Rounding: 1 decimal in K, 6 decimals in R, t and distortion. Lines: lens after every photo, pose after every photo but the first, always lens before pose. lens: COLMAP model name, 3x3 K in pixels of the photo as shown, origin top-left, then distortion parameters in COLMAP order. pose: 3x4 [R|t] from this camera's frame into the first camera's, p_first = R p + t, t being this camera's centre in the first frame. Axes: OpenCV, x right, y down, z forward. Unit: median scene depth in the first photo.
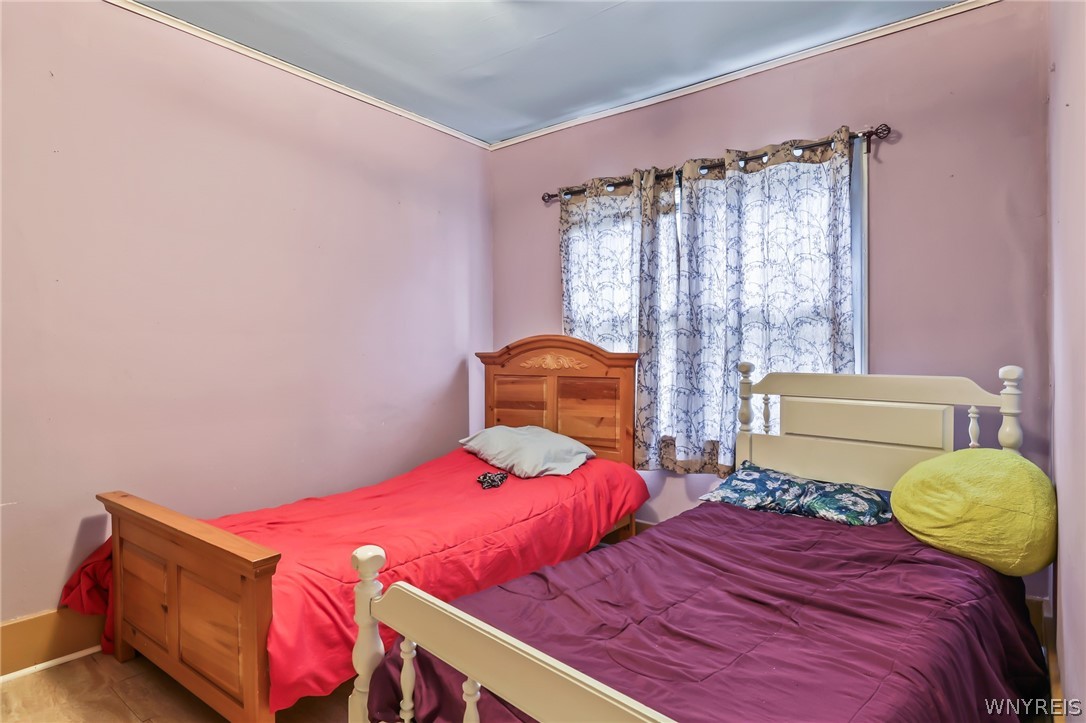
lens RADIAL K [[567.2, 0, 541.6], [0, 567.2, 355.8], [0, 0, 1]] dist [0.002814, 0.000473]
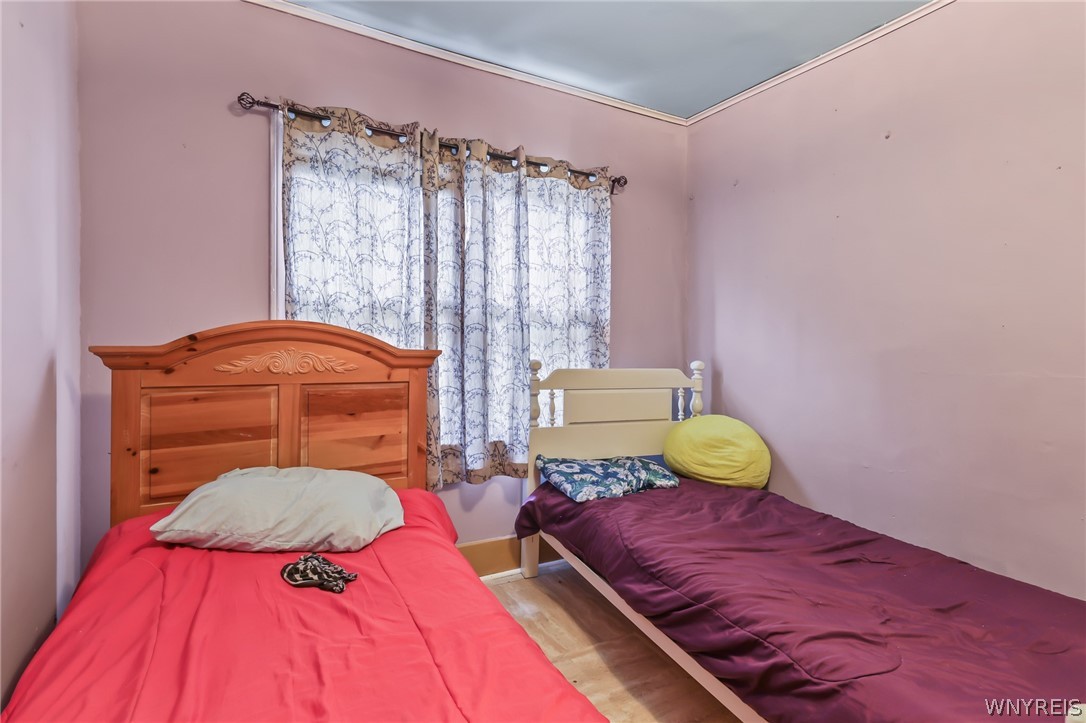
lens RADIAL K [[503.7, 0, 542.0], [0, 503.7, 350.3], [0, 0, 1]] dist [0.001685, 0.000173]
pose [[0.422566, 0.002042, 0.906330, -0.441156], [-0.008215, 0.999965, 0.001577, -0.007121], [-0.906295, -0.008112, 0.422568, 0.570573]]
